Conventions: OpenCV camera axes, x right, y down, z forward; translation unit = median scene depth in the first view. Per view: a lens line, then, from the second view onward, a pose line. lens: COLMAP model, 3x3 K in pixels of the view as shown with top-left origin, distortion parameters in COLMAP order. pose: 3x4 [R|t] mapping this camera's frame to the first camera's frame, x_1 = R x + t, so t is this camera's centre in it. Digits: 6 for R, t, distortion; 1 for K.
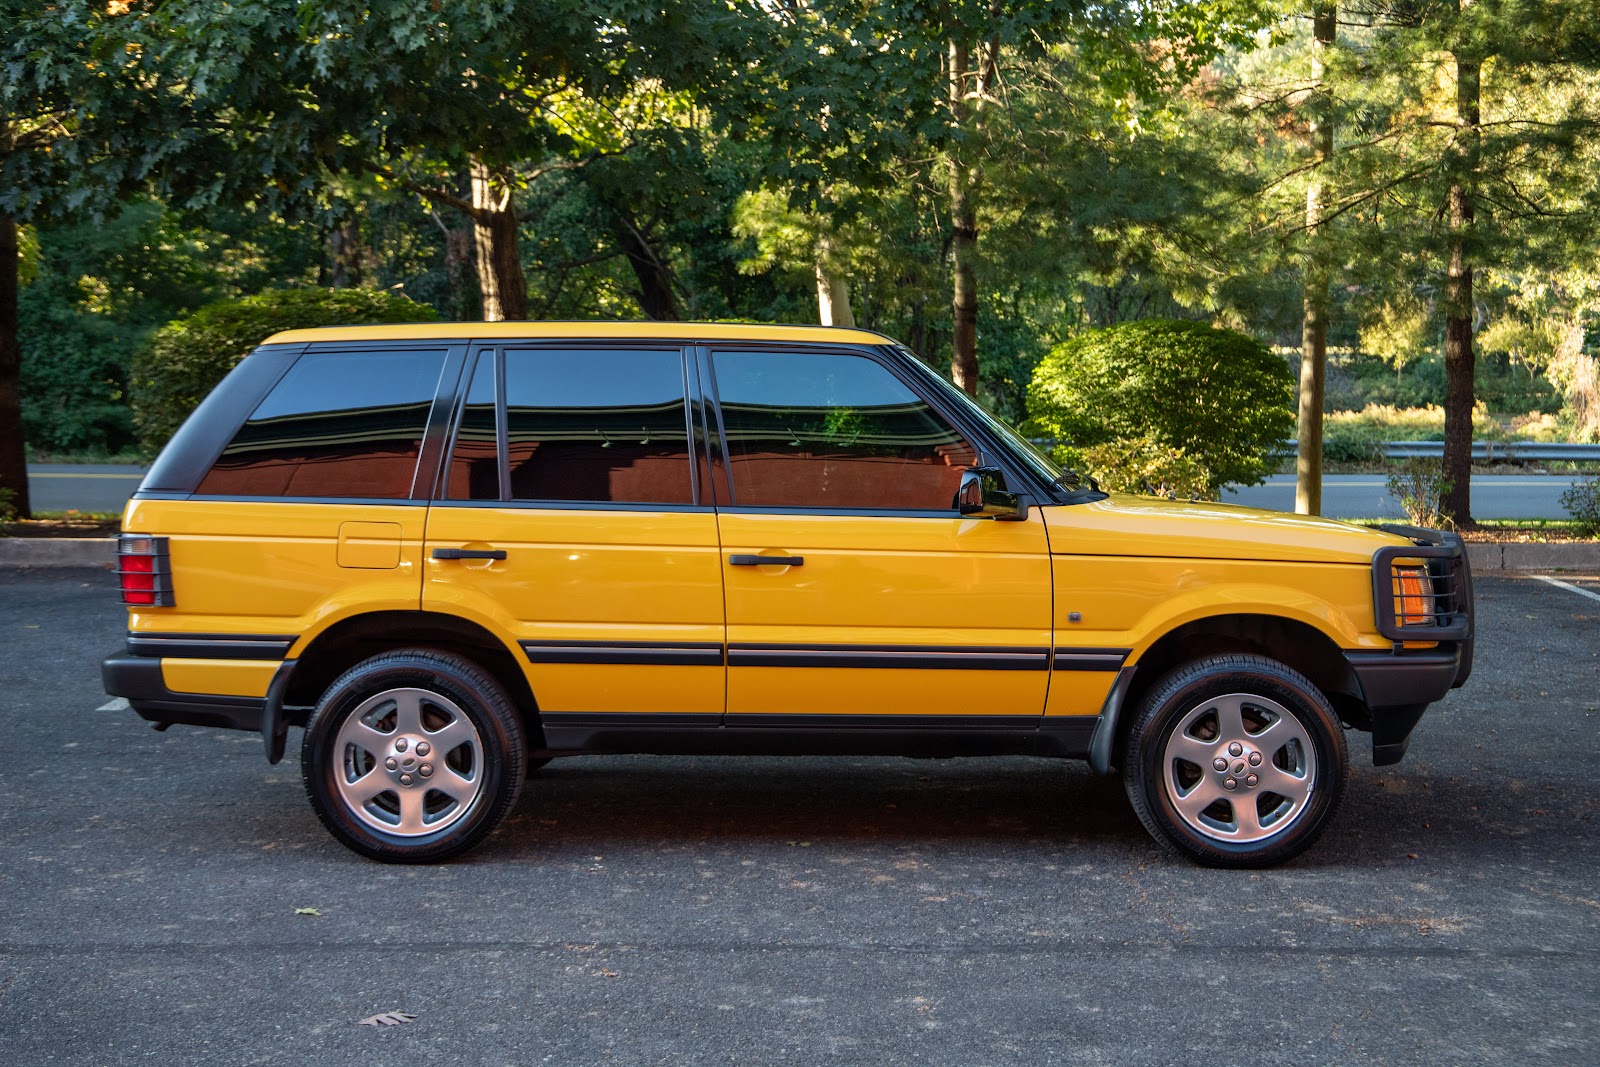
lens RADIAL K [[2154.0, 0, 820.1], [0, 2154.0, 530.5], [0, 0, 1]] dist [0.052829, 0.207019]
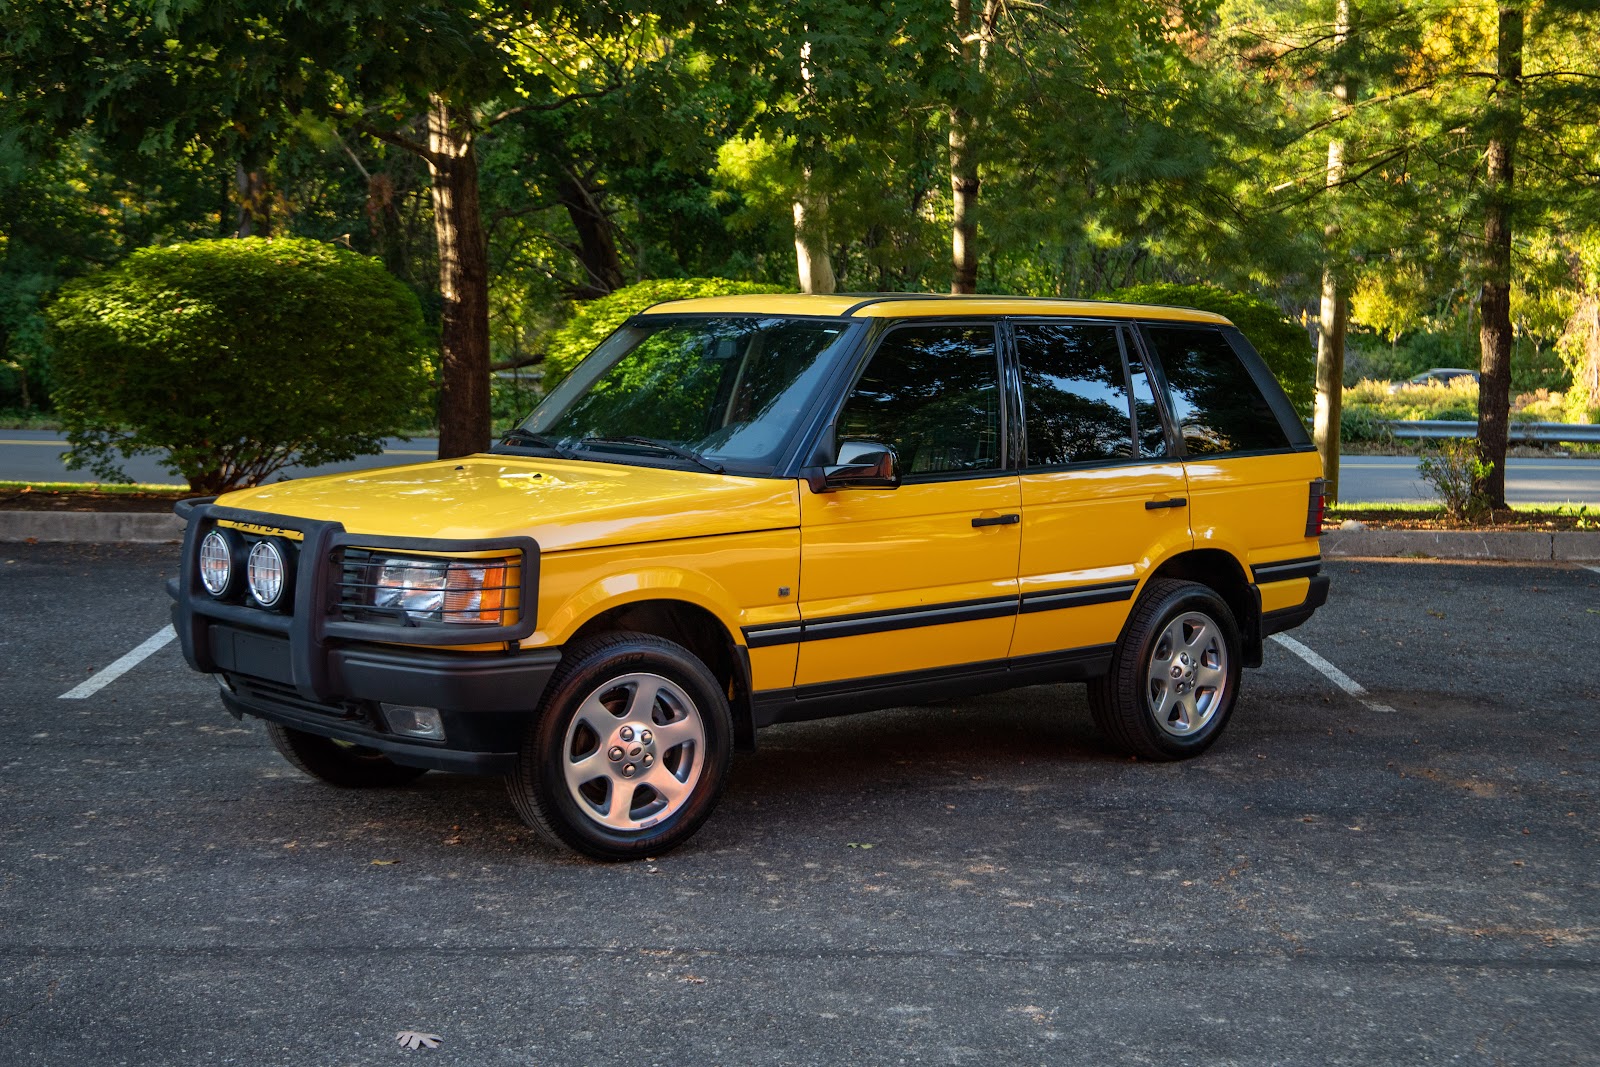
lens RADIAL K [[2373.9, 0, 807.7], [0, 2373.9, 539.9], [0, 0, 1]] dist [0.099599, 0.162984]
pose [[0.999469, 0.009963, 0.031040, -0.067413], [-0.010334, 0.999877, 0.011821, 0.001179], [-0.030918, -0.012136, 0.999448, -0.026136]]
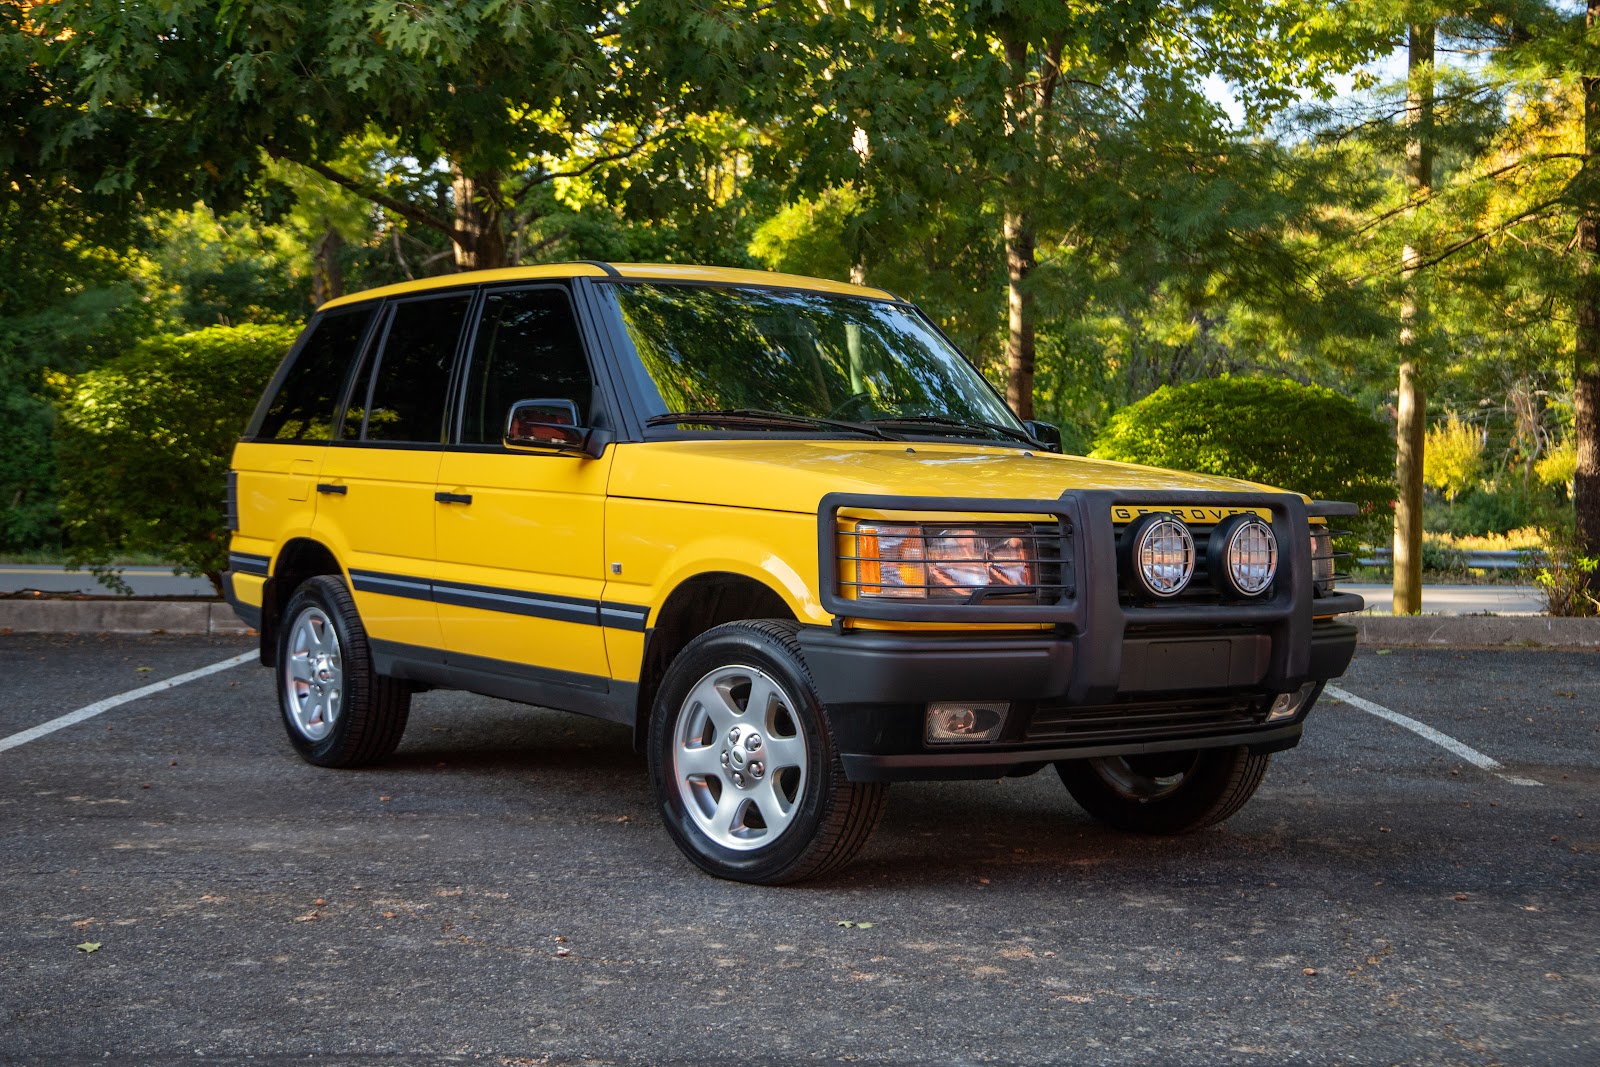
lens RADIAL K [[2166.7, 0, 811.8], [0, 2166.7, 534.5], [0, 0, 1]] dist [0.069444, 0.128038]
pose [[0.999934, 0.007119, -0.008969, -0.019327], [-0.007746, 0.997382, -0.071891, 0.072680], [0.008434, 0.071956, 0.997372, 0.306731]]
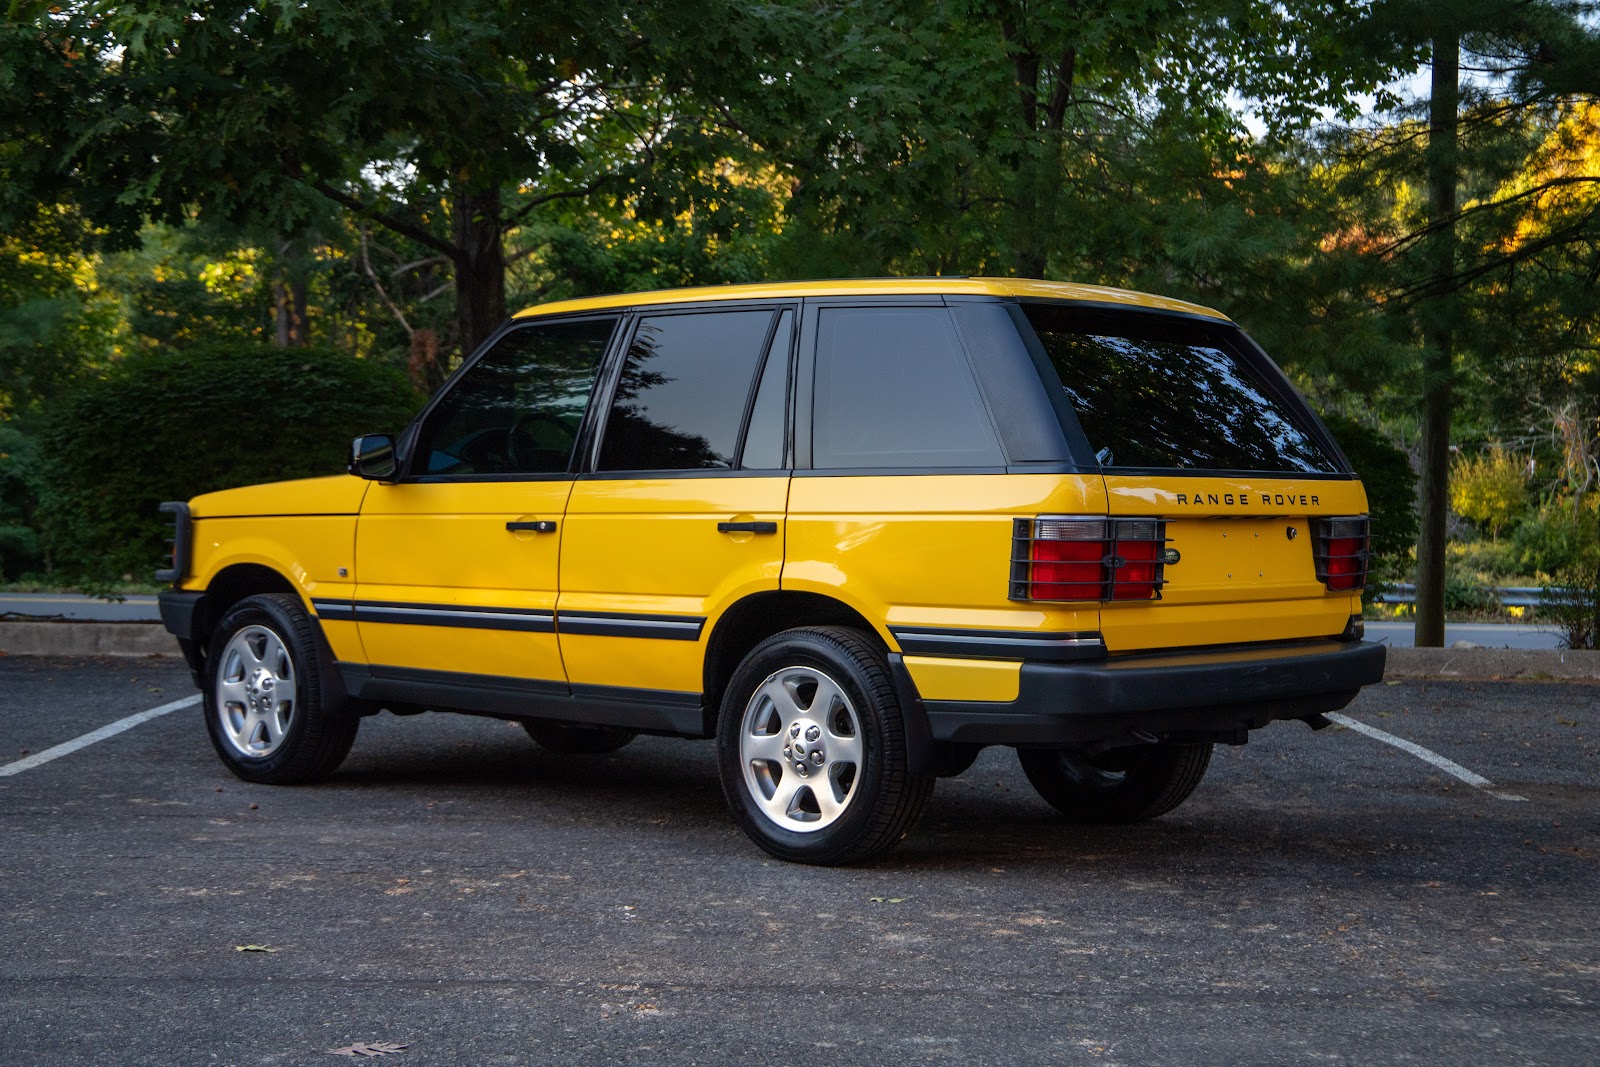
lens RADIAL K [[2429.4, 0, 814.2], [0, 2429.4, 533.6], [0, 0, 1]] dist [0.102734, 0.200458]
pose [[0.999901, 0.014095, 0.000423, -0.038896], [-0.014005, 0.996112, -0.086974, 0.092982], [-0.001647, 0.086959, 0.996210, 0.124406]]
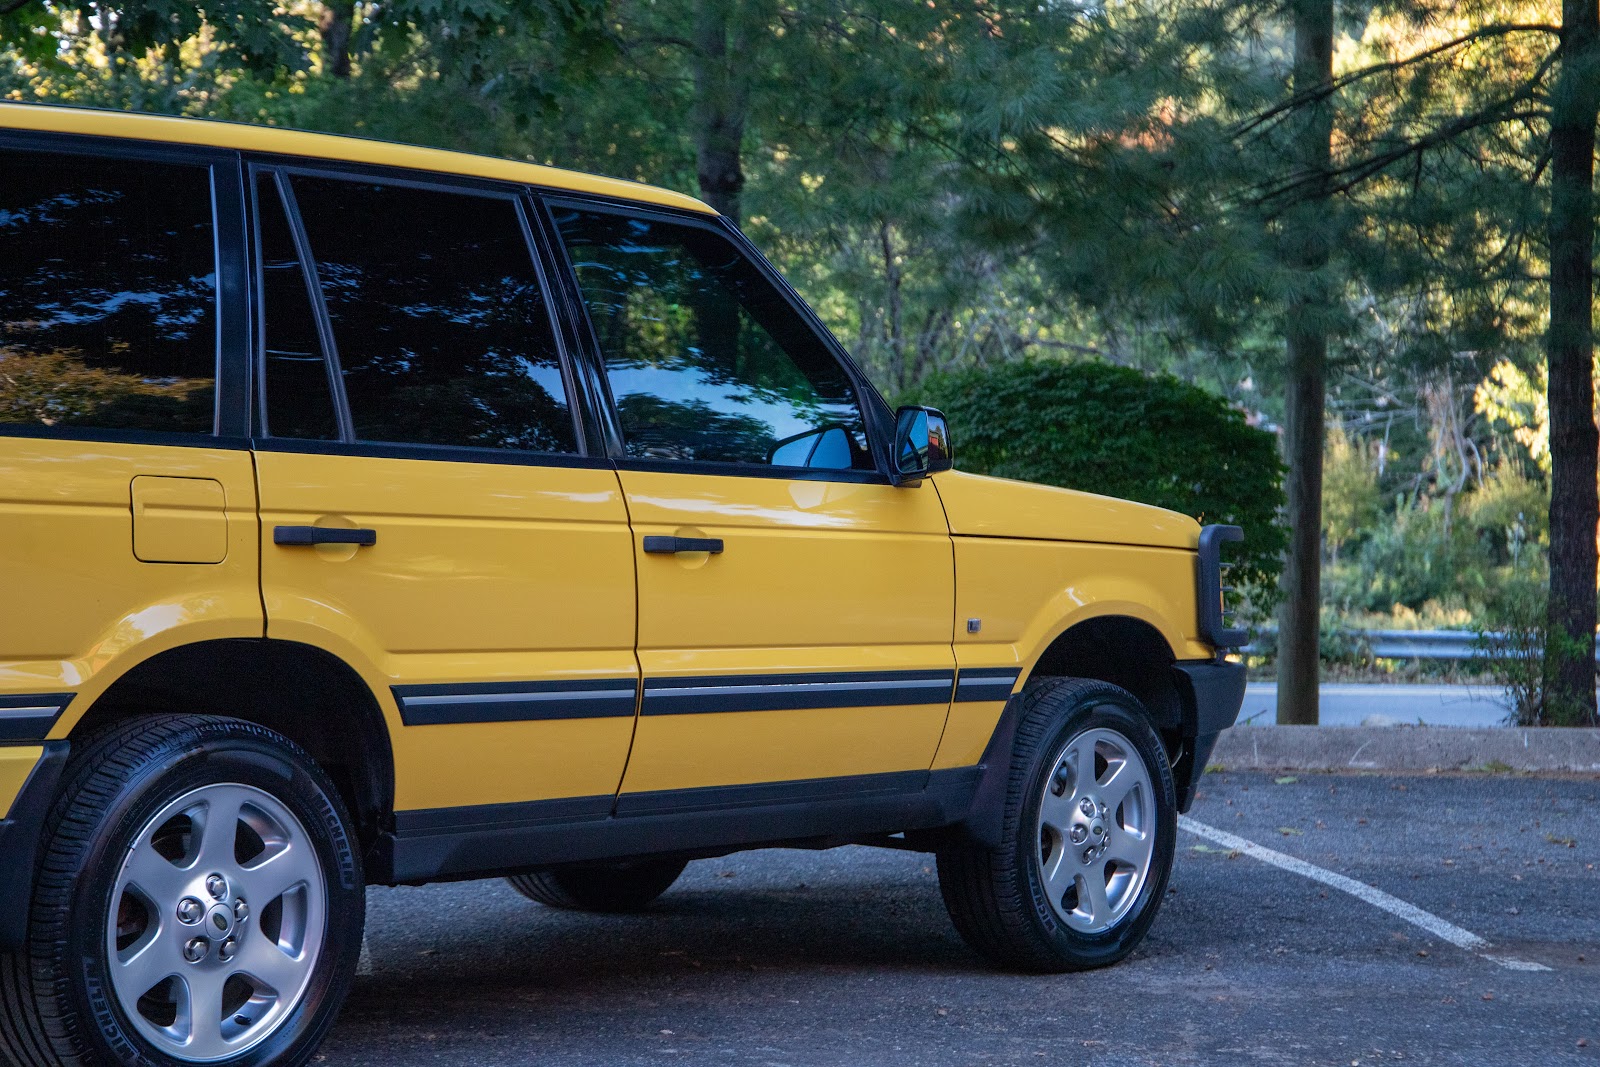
lens RADIAL K [[3548.8, 0, 834.9], [0, 3548.8, 540.4], [0, 0, 1]] dist [0.294055, 0.297826]
pose [[0.989834, 0.011073, 0.141799, -0.073296], [0.001968, 0.995803, -0.091505, 0.082171], [-0.142217, 0.090854, 0.985657, 0.236035]]
